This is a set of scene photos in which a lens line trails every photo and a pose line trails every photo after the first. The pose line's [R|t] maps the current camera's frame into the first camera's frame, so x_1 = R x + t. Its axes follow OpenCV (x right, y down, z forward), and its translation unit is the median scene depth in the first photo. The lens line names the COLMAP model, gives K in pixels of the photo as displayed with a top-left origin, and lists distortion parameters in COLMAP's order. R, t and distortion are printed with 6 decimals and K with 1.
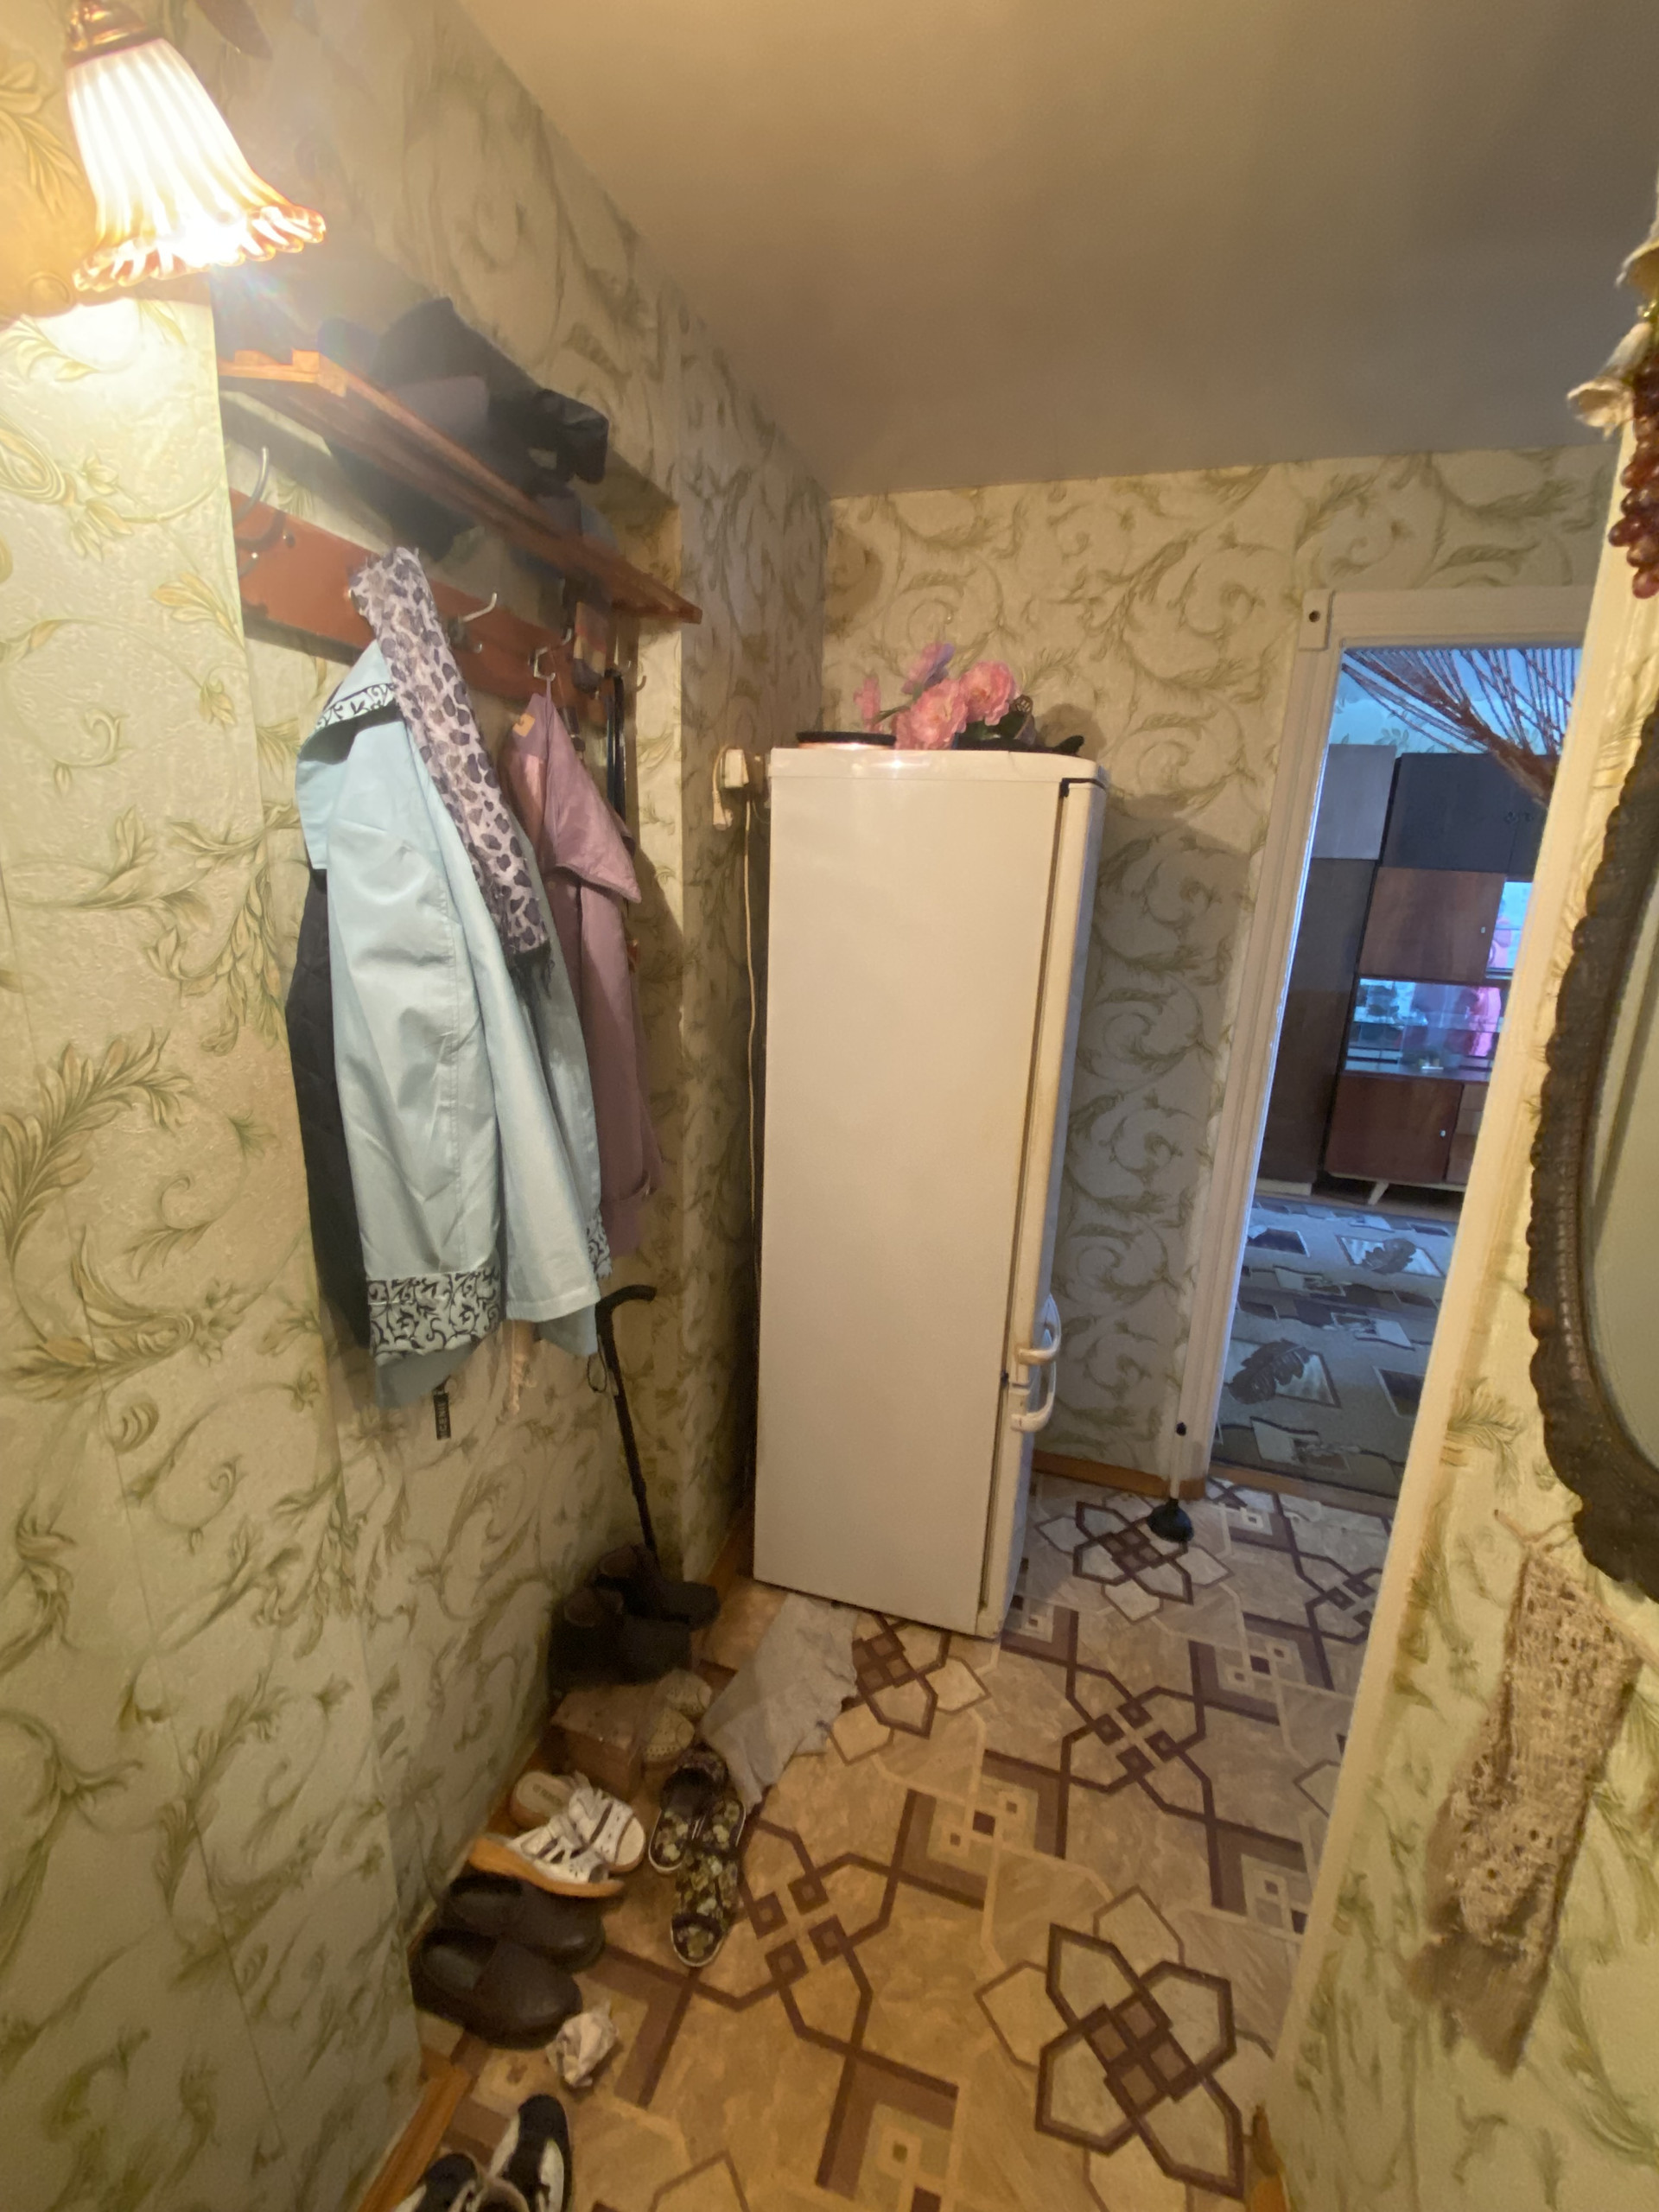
lens RADIAL K [[891.2, 0, 838.2], [0, 891.2, 1093.1], [0, 0, 1]] dist [0.047046, -0.037374]
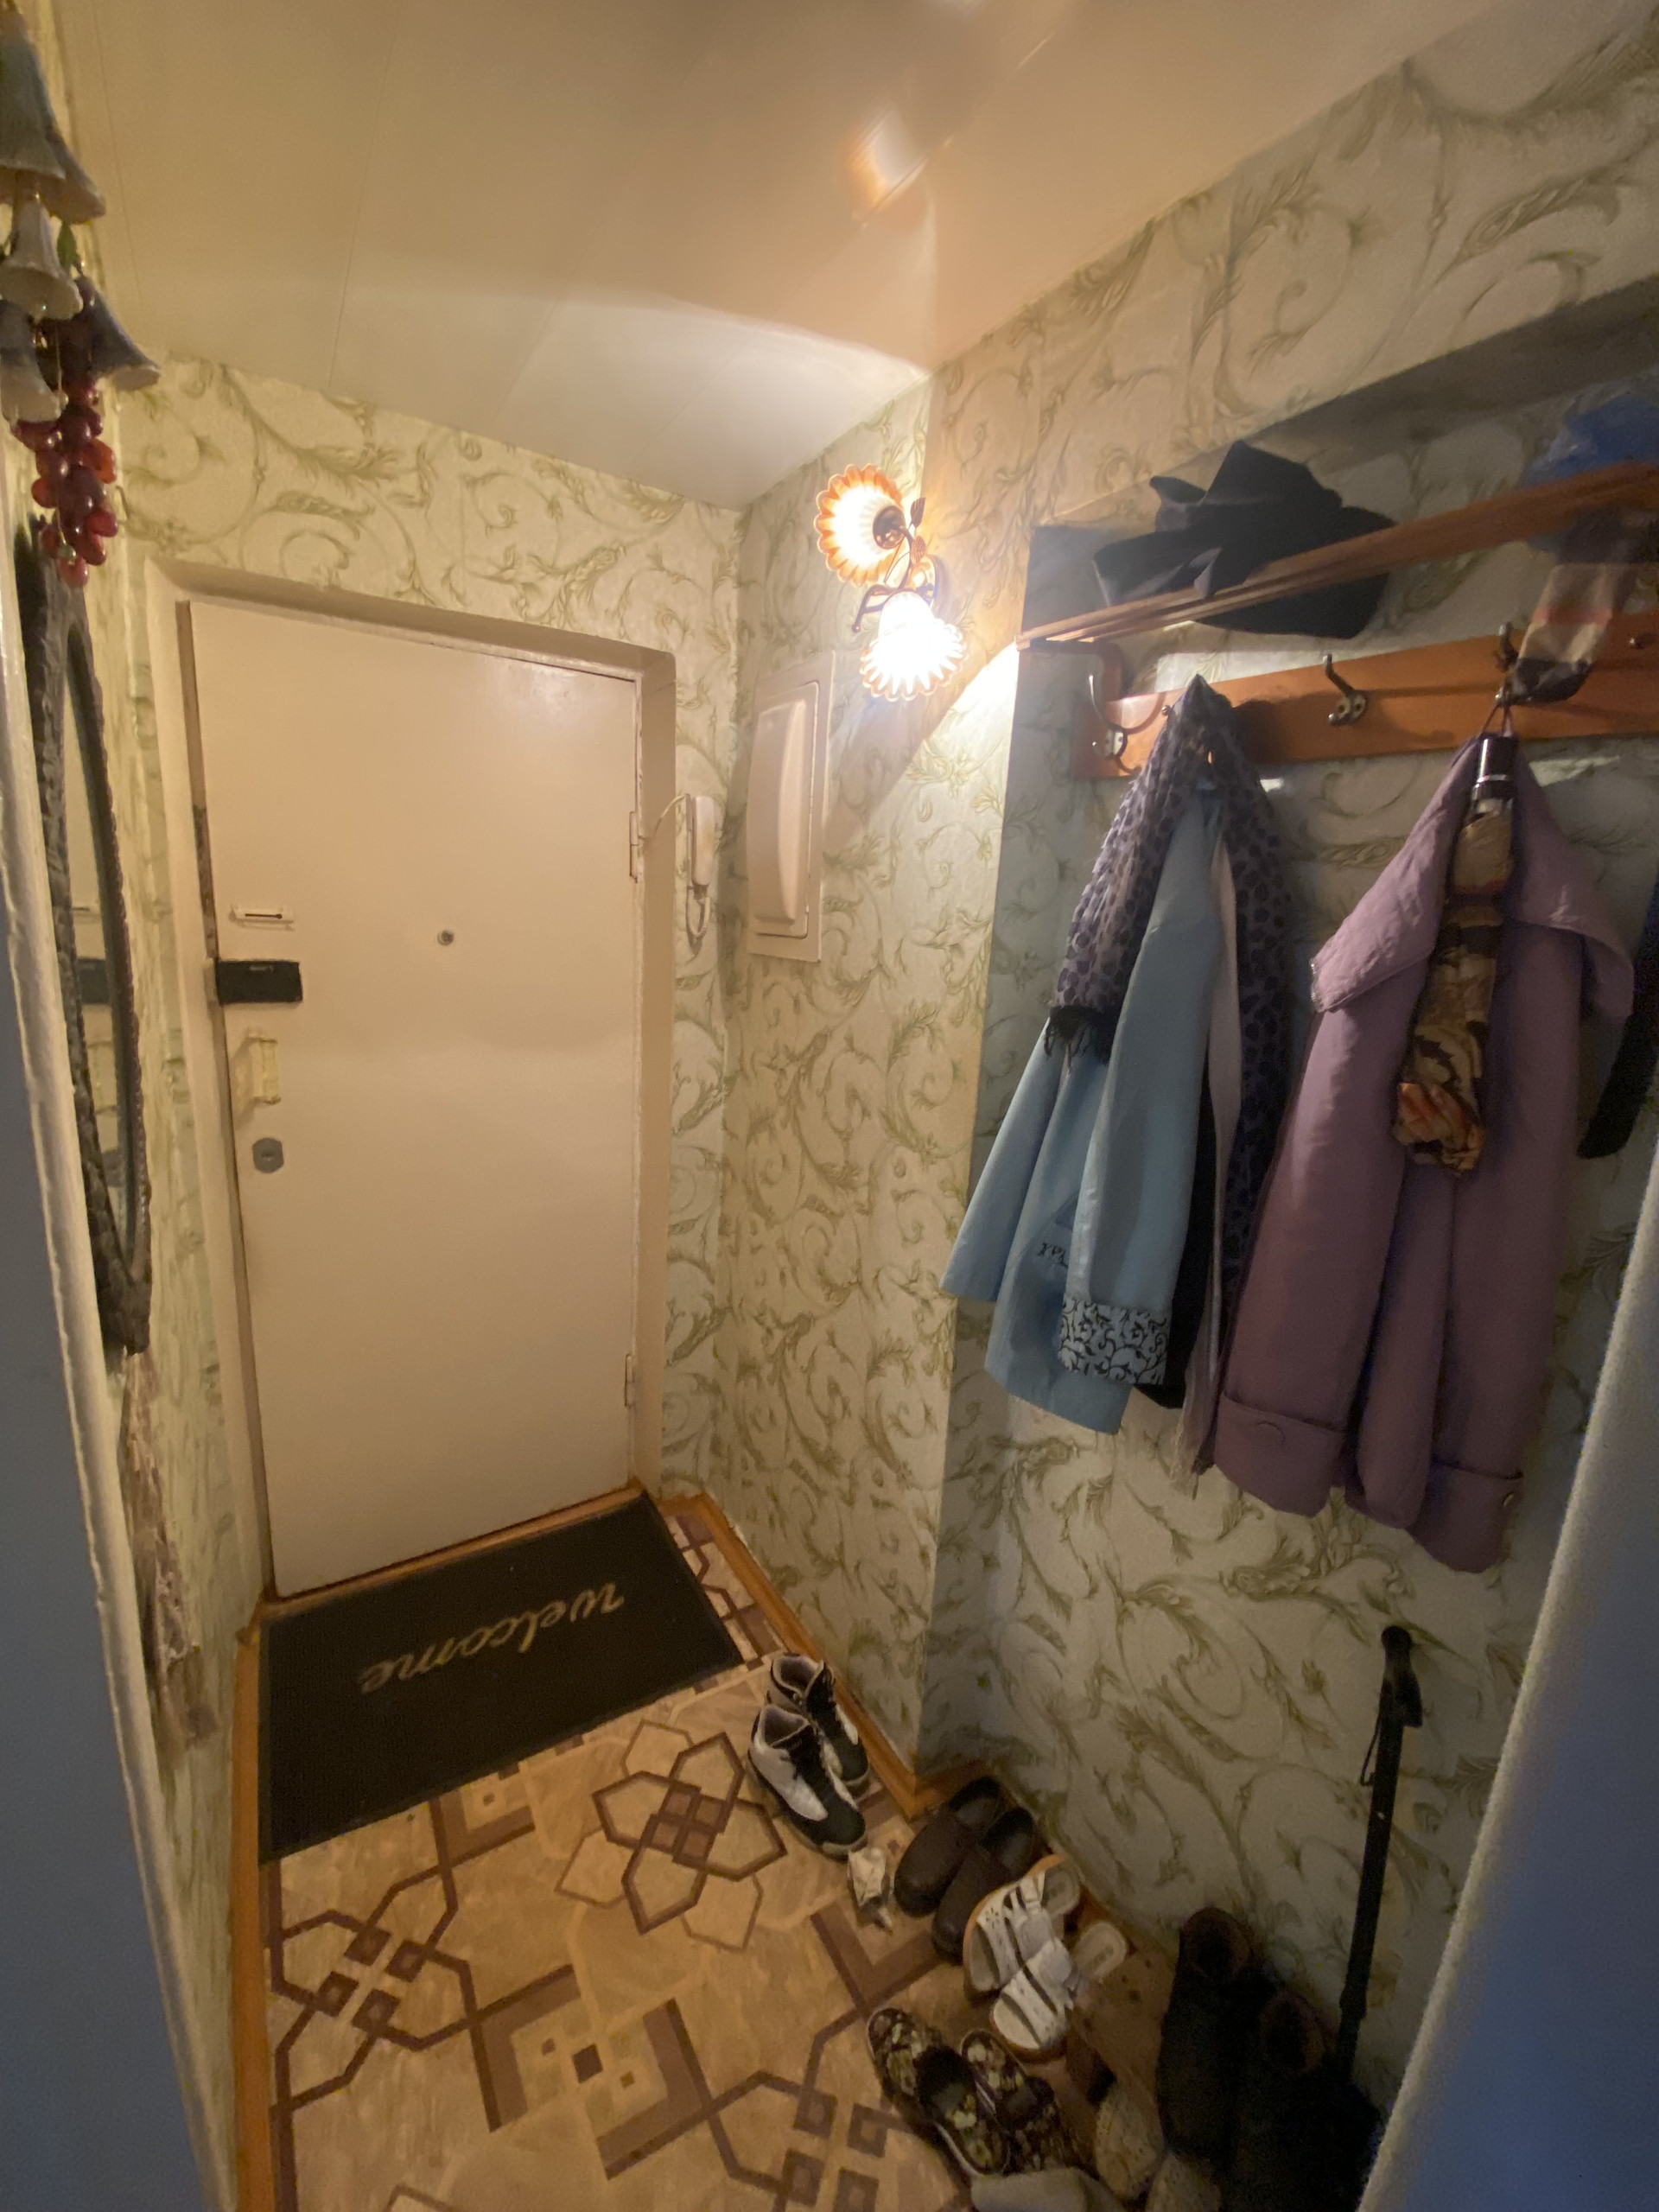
lens RADIAL K [[891.2, 0, 838.2], [0, 891.2, 1093.1], [0, 0, 1]] dist [0.047046, -0.037374]
pose [[-0.680584, 0.079374, -0.728358, 0.593253], [-0.258853, 0.903954, 0.340384, -0.329448], [0.685420, 0.420198, -0.594670, 1.327511]]
